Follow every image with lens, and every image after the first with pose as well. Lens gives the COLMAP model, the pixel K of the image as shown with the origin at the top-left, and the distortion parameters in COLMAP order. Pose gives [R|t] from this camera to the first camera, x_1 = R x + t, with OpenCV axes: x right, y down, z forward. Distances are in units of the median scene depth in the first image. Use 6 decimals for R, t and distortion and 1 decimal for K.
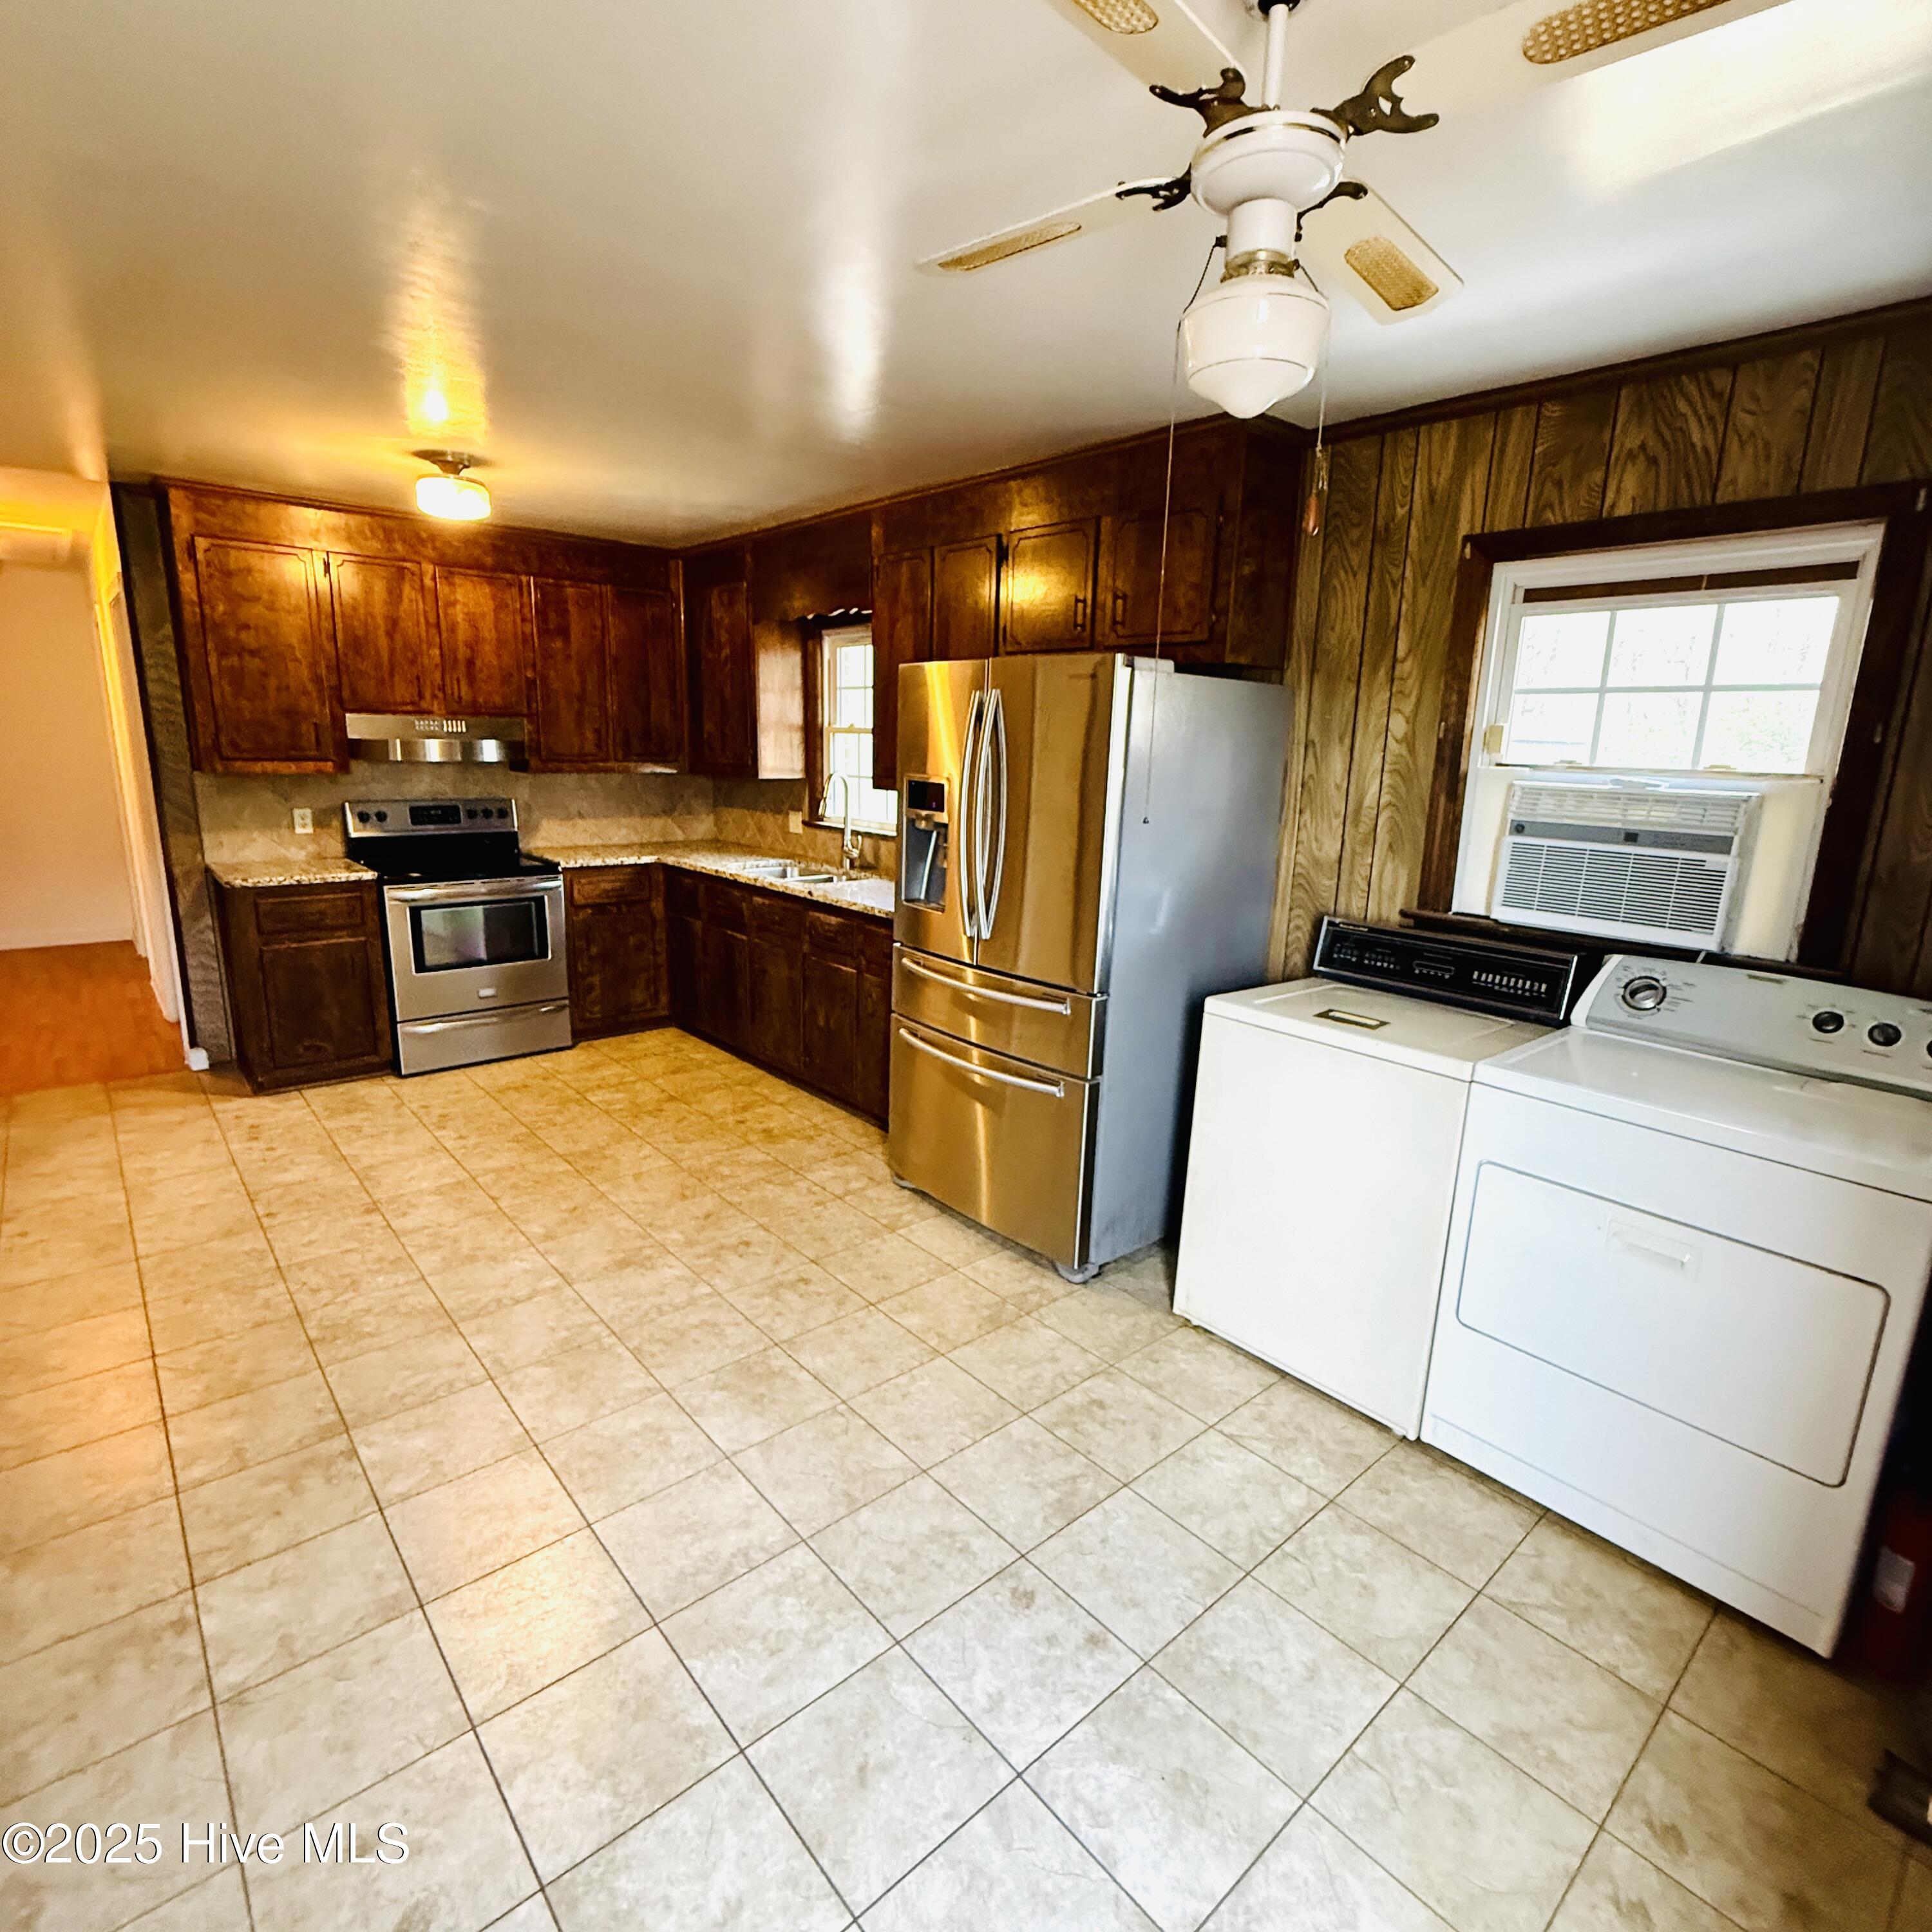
lens RADIAL K [[1029.2, 0, 966.0], [0, 1029.2, 966.0], [0, 0, 1]] dist [0.001558, -0.001397]
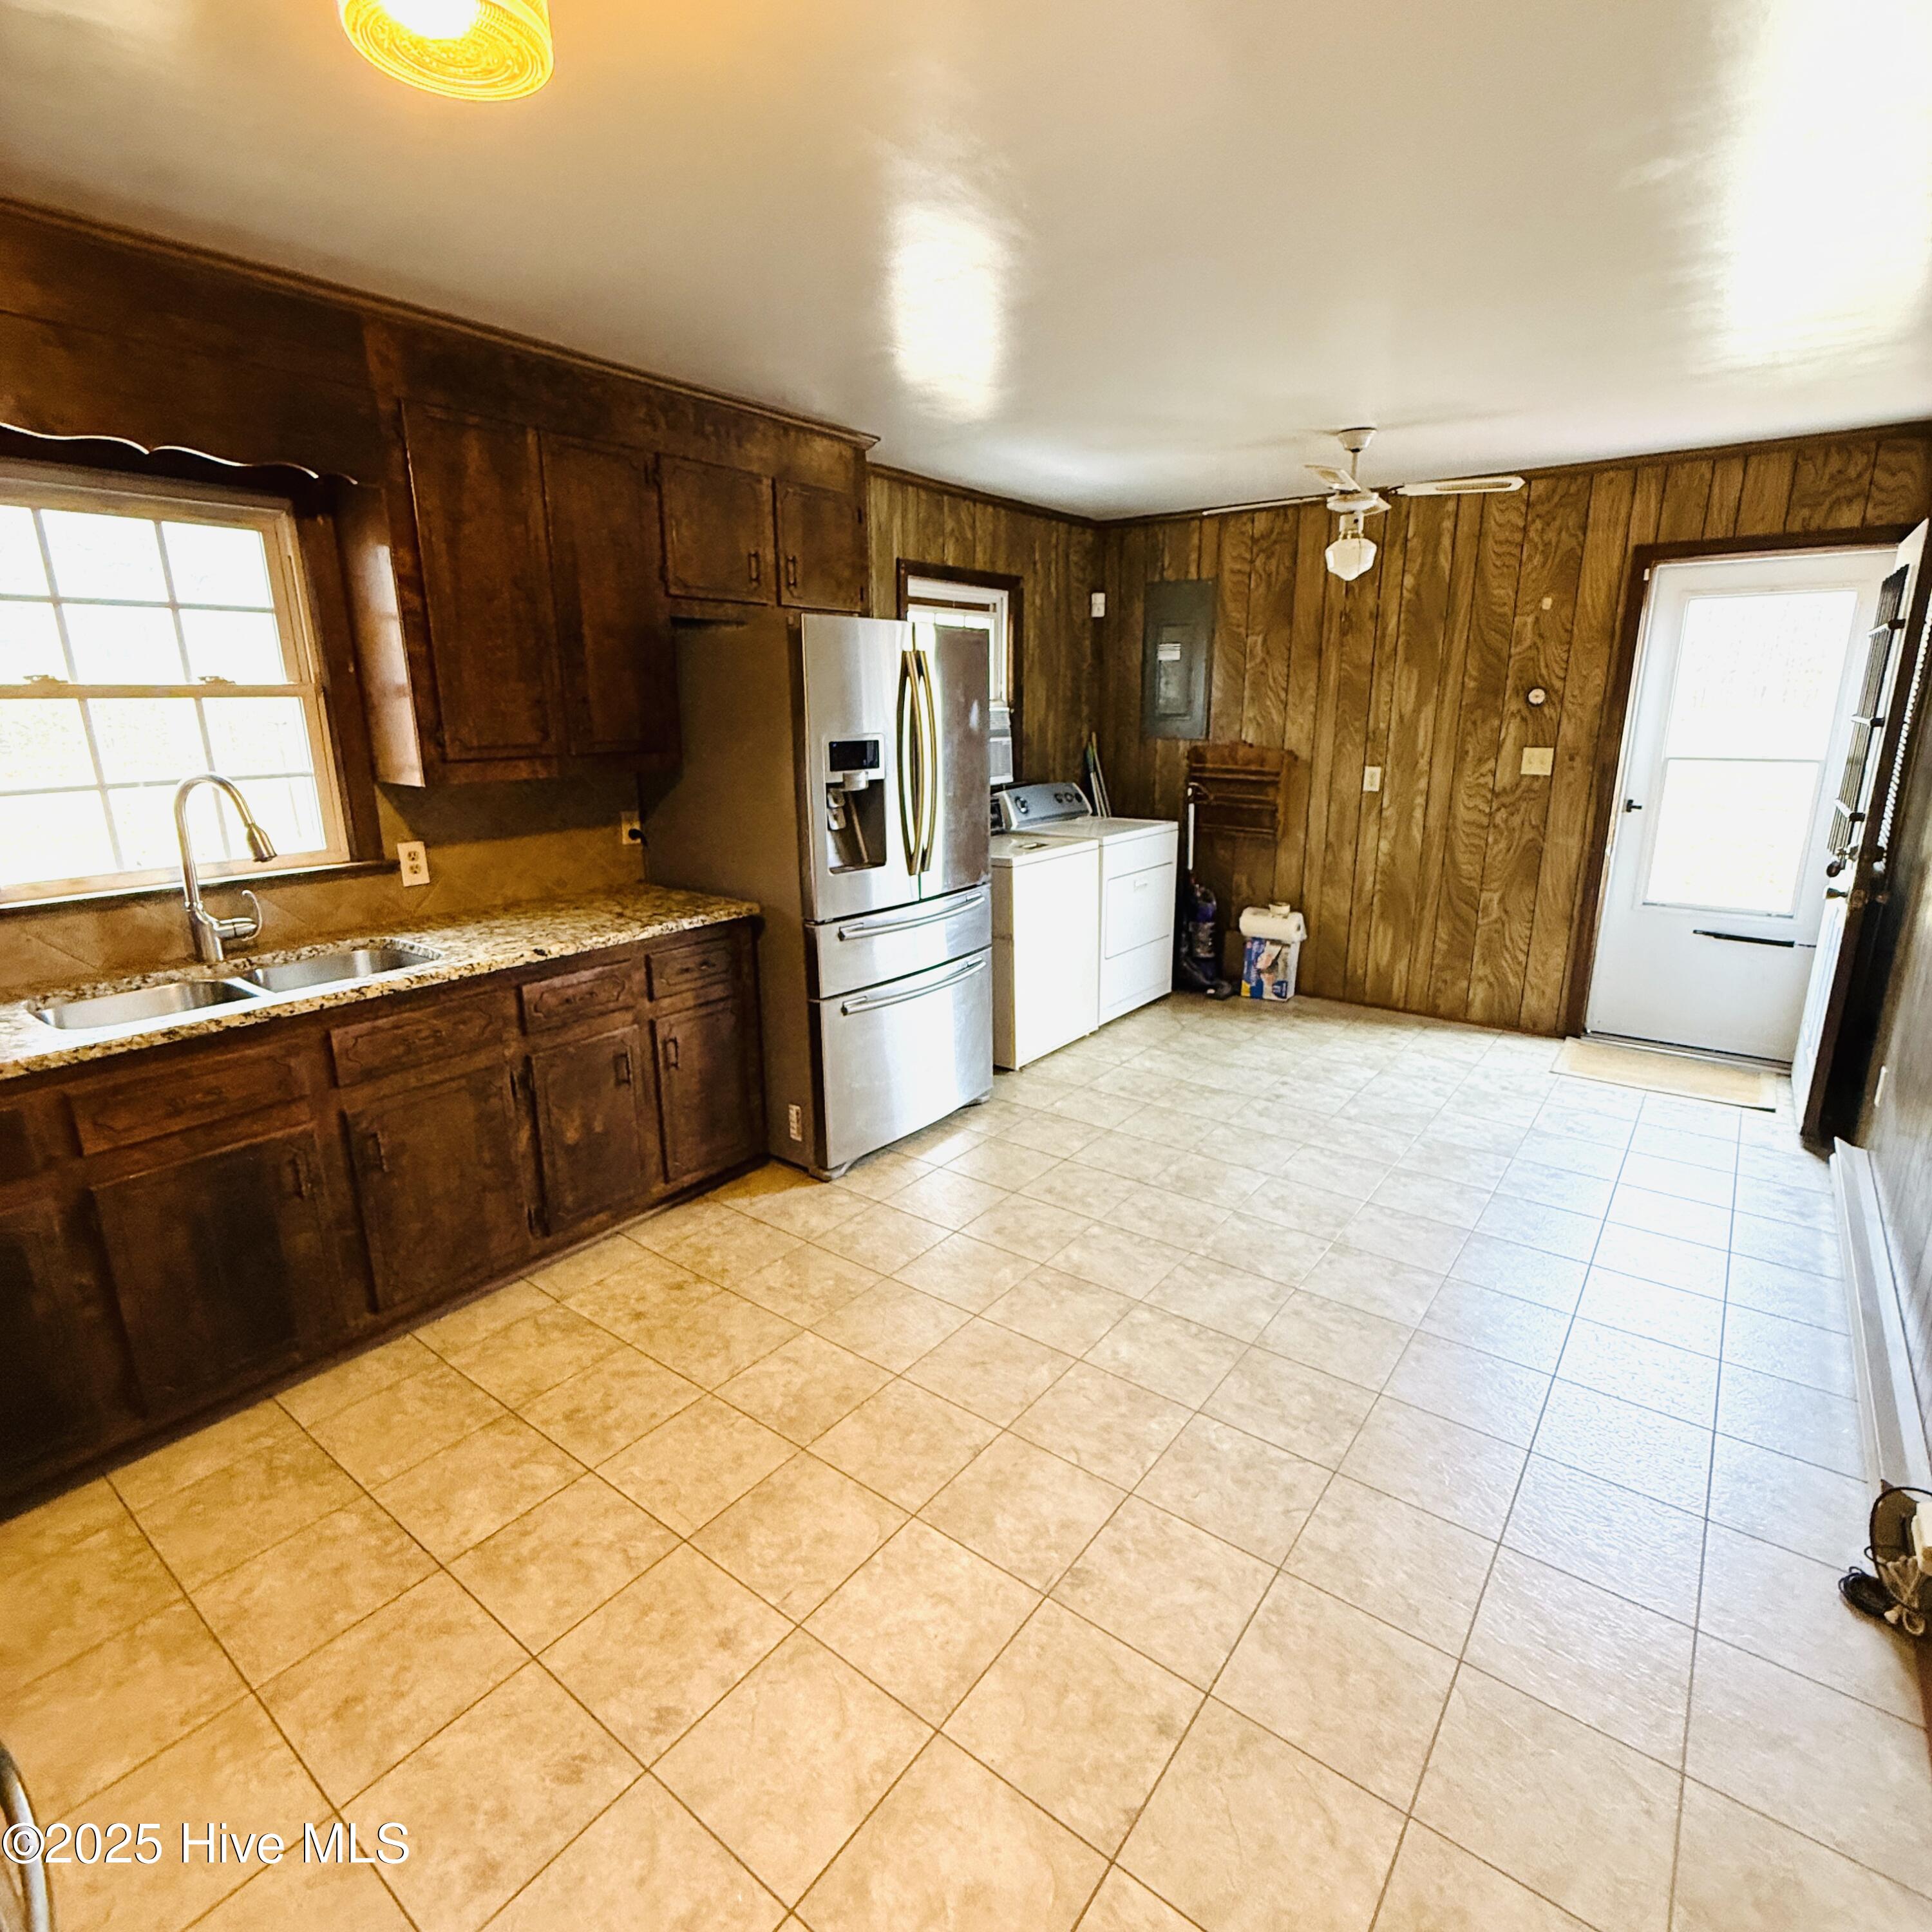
lens RADIAL K [[1029.2, 0, 966.0], [0, 1029.2, 966.0], [0, 0, 1]] dist [0.001558, -0.001397]
pose [[-0.201936, -0.274212, 0.940228, -0.787384], [0.214911, 0.924202, 0.315695, -0.202739], [-0.955529, 0.265816, -0.127698, 0.820027]]
